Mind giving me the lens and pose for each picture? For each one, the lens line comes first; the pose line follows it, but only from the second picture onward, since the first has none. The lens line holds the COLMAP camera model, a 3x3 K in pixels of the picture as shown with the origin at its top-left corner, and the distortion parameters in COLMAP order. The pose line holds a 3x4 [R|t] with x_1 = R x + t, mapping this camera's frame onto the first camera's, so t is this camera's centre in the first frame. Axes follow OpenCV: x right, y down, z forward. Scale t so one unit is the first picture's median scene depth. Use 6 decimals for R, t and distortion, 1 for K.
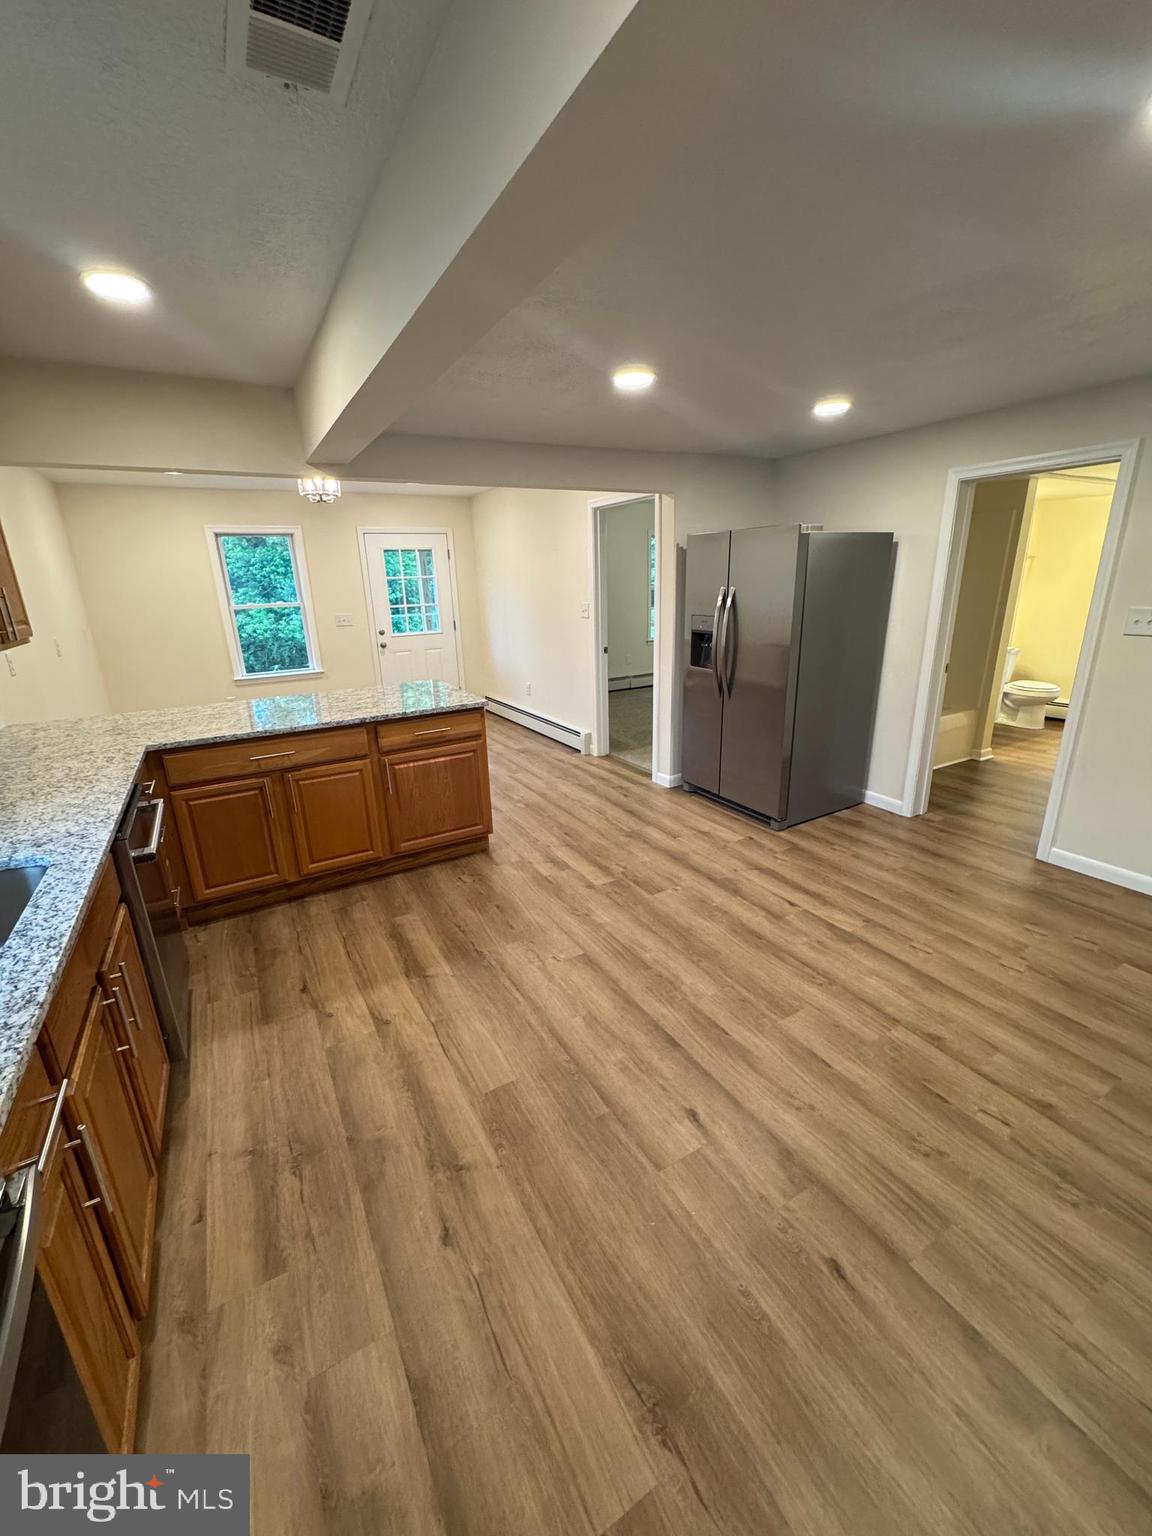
lens RADIAL K [[612.6, 0, 577.7], [0, 612.6, 767.1], [0, 0, 1]] dist [0.001637, 0.000205]
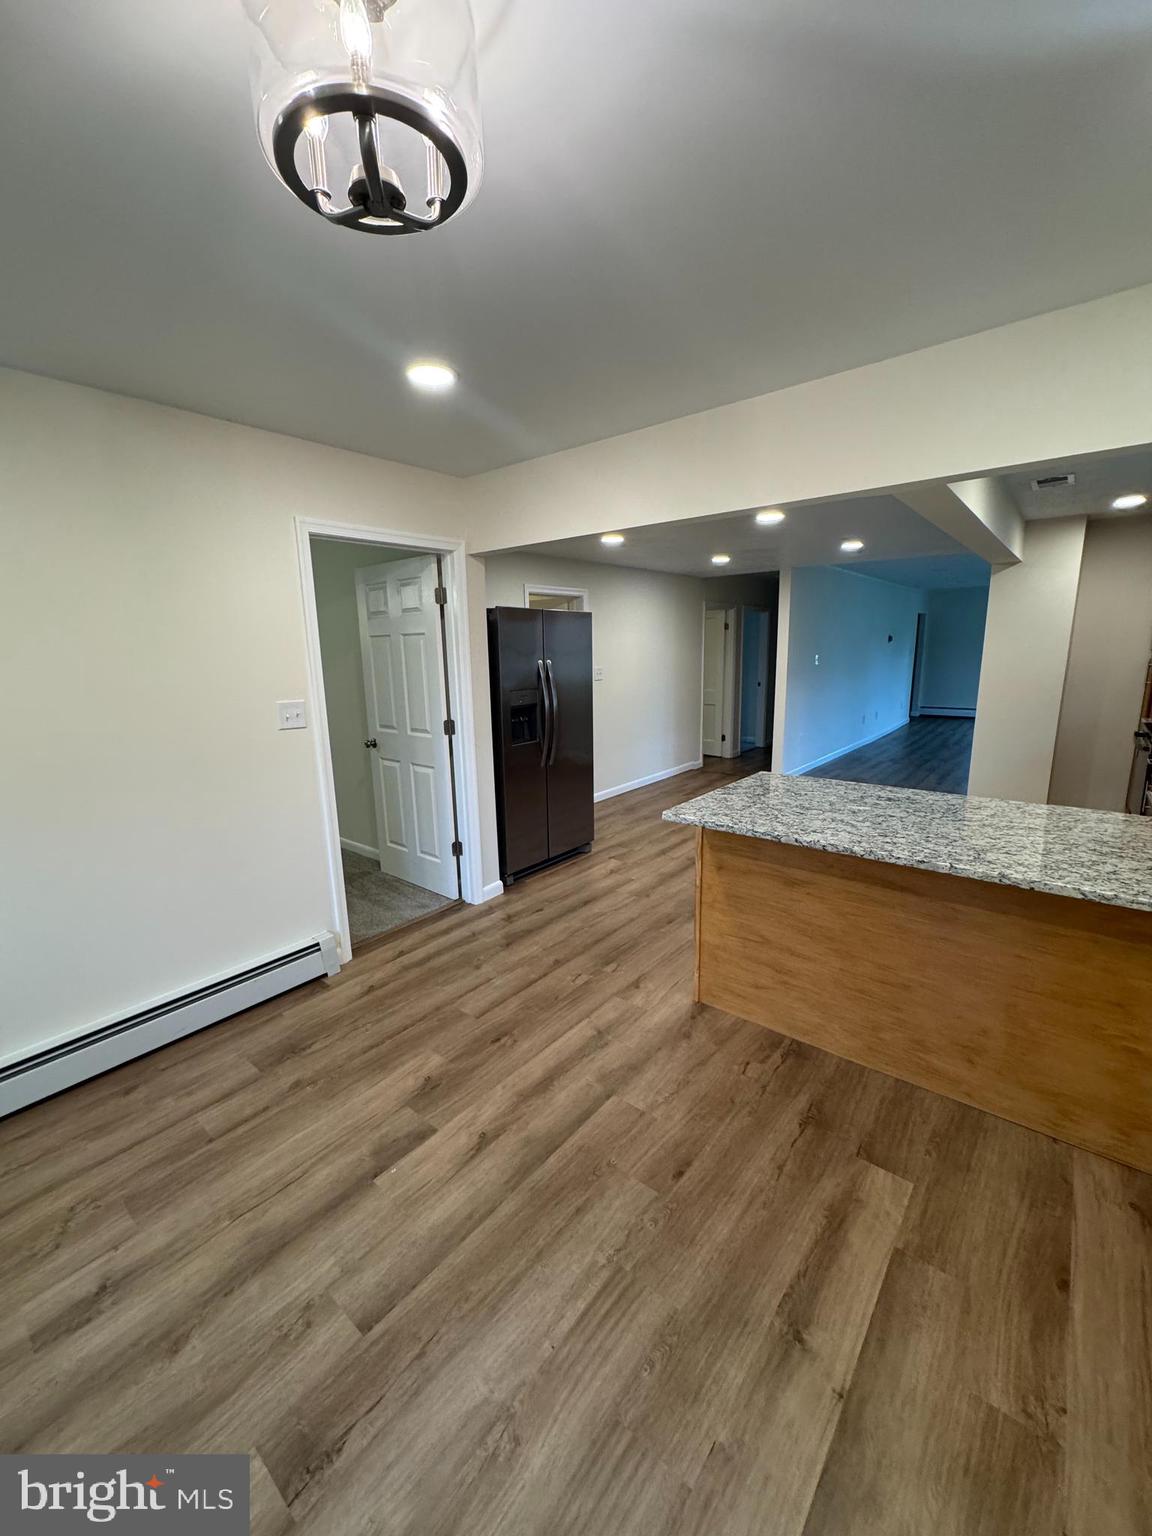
lens RADIAL K [[612.6, 0, 576.3], [0, 612.6, 769.1], [0, 0, 1]] dist [0.001637, 0.000205]
pose [[-0.353355, -0.158547, 0.921956, -0.674463], [0.299480, 0.914496, 0.272045, -0.339235], [-0.886257, 0.372235, -0.275661, 1.119668]]
